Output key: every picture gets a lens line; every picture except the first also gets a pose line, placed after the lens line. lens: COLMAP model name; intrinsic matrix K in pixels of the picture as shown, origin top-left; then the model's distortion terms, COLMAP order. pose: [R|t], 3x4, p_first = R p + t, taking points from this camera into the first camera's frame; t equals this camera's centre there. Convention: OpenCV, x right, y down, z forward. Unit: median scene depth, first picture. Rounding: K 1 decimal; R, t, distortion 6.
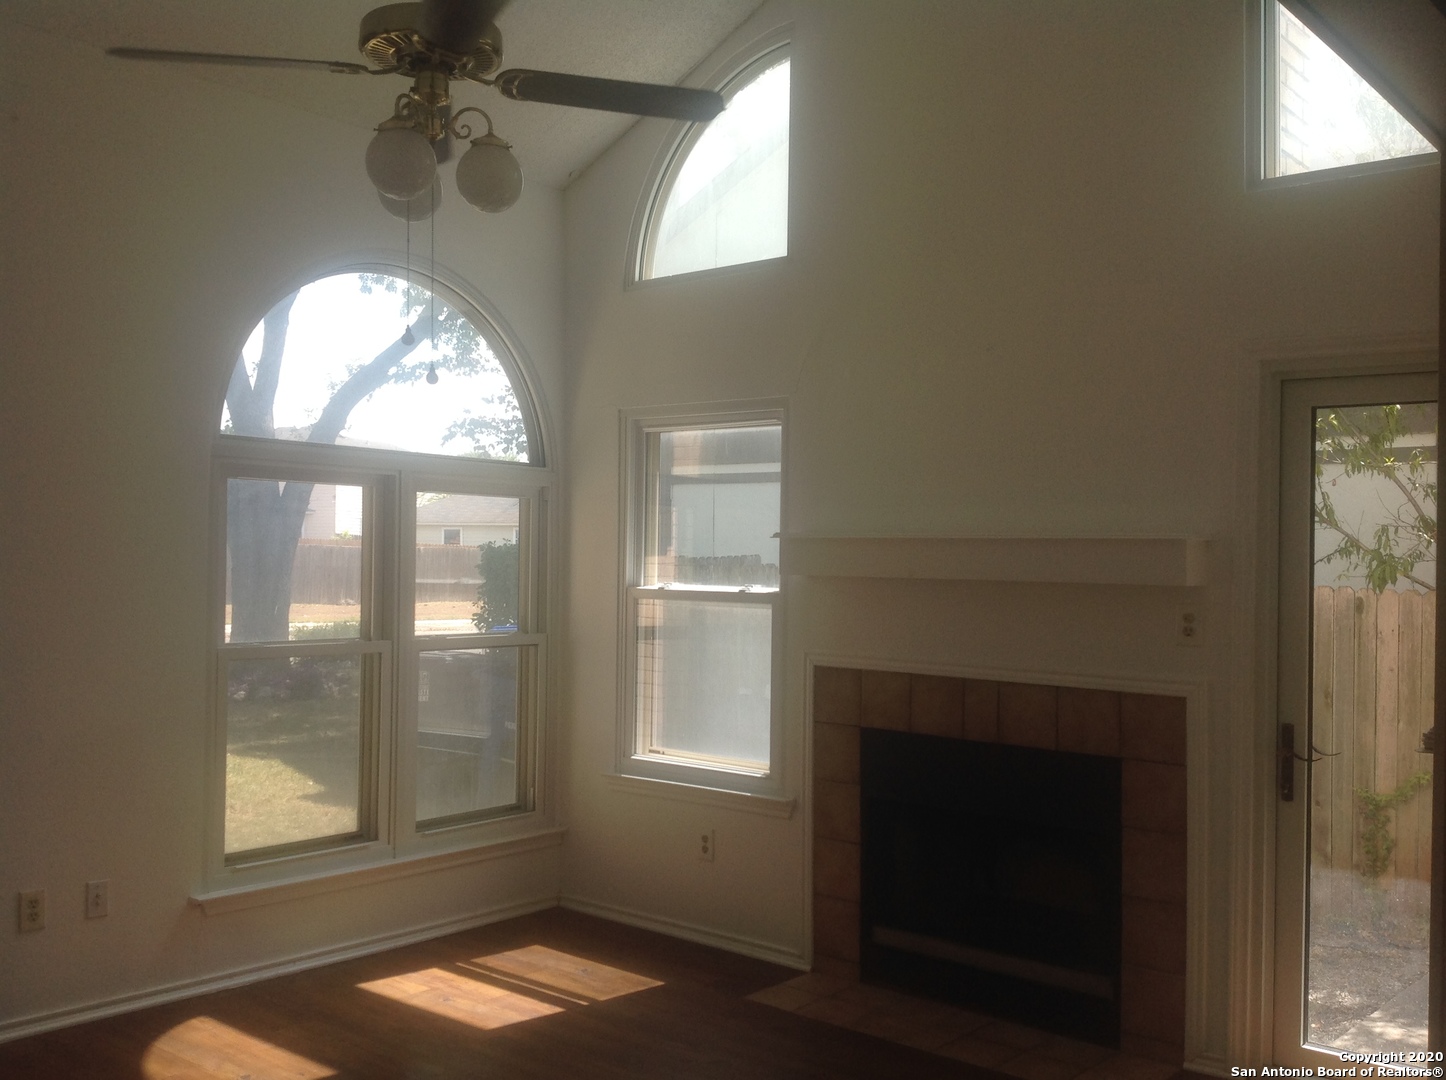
lens RADIAL K [[1346.1, 0, 713.9], [0, 1346.1, 544.4], [0, 0, 1]] dist [0.149253, -0.332191]
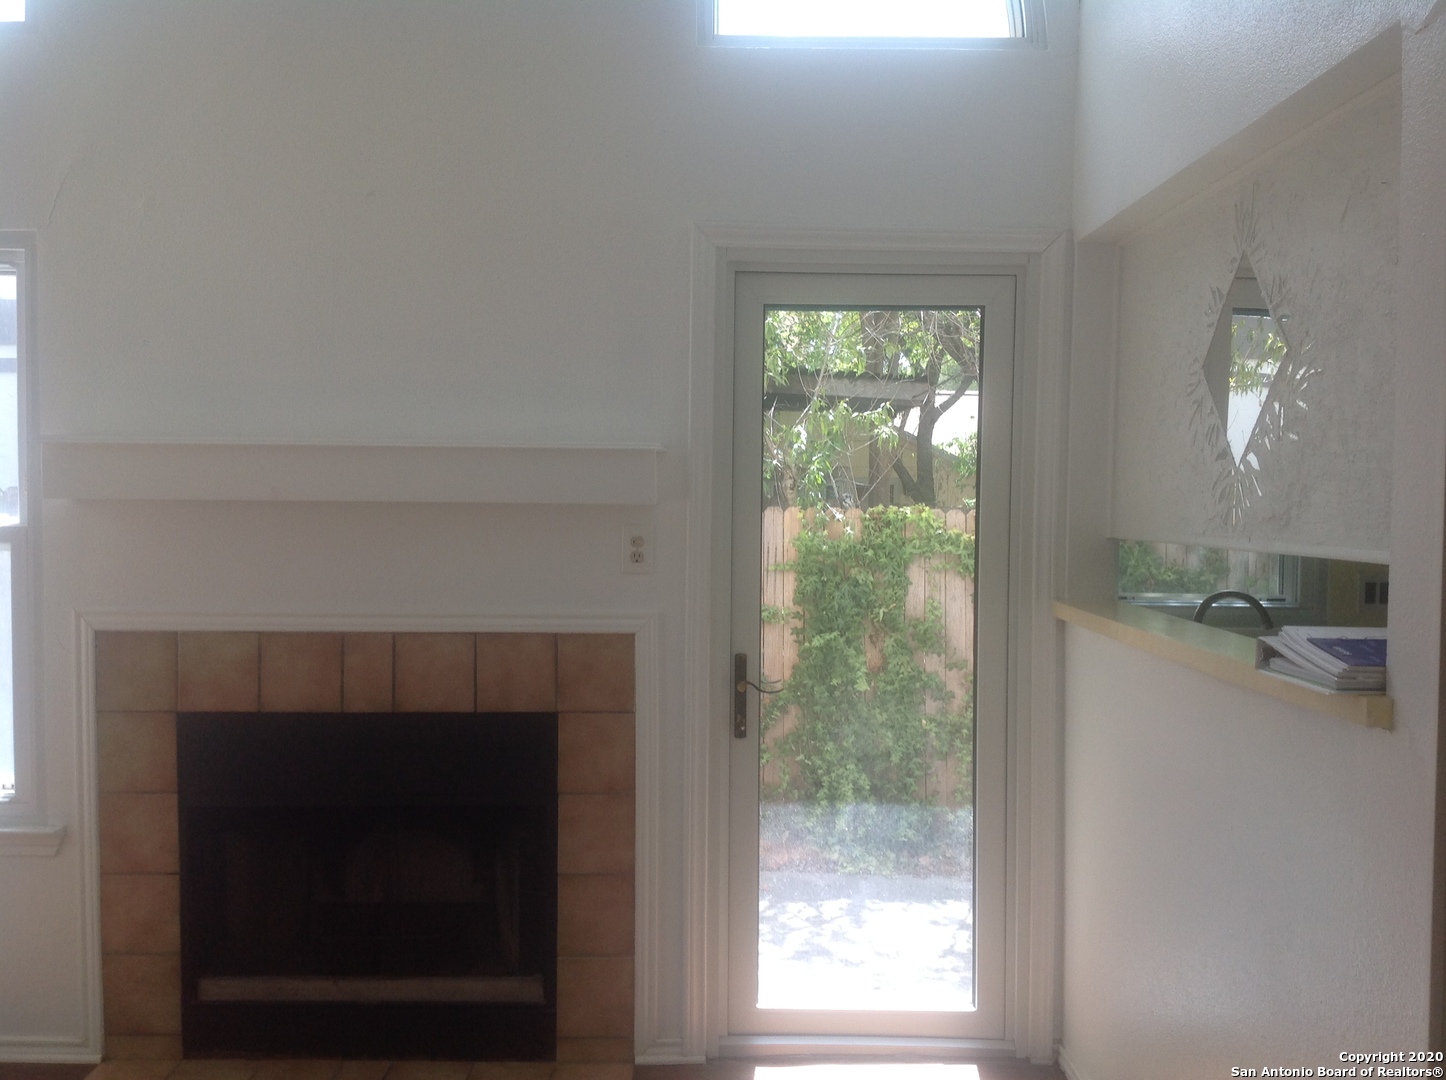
lens RADIAL K [[1346.1, 0, 713.9], [0, 1346.1, 544.4], [0, 0, 1]] dist [0.149253, -0.332191]
pose [[0.758654, -0.031584, 0.650728, -0.149861], [-0.000490, 0.998796, 0.049048, 0.012588], [-0.651494, -0.037529, 0.757725, 0.290734]]
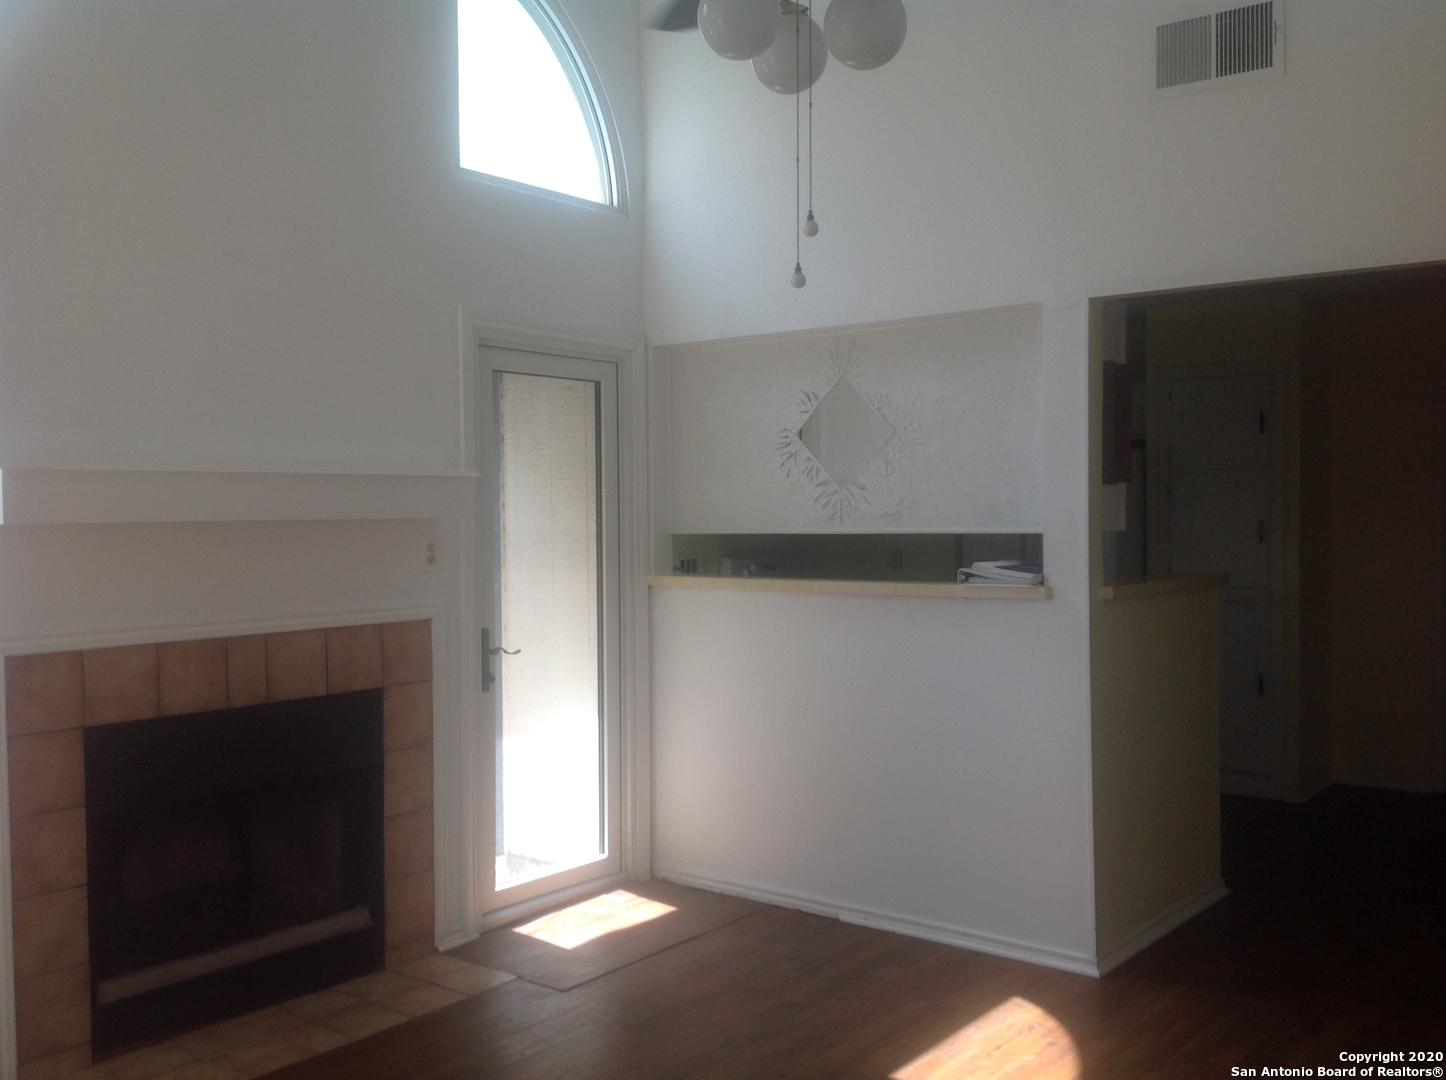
lens RADIAL K [[1346.1, 0, 713.9], [0, 1346.1, 544.4], [0, 0, 1]] dist [0.149253, -0.332191]
pose [[-0.020578, -0.041721, 0.998917, -0.671424], [0.003746, 0.999119, 0.041807, 0.006035], [-0.999781, 0.004603, -0.020404, 0.709203]]
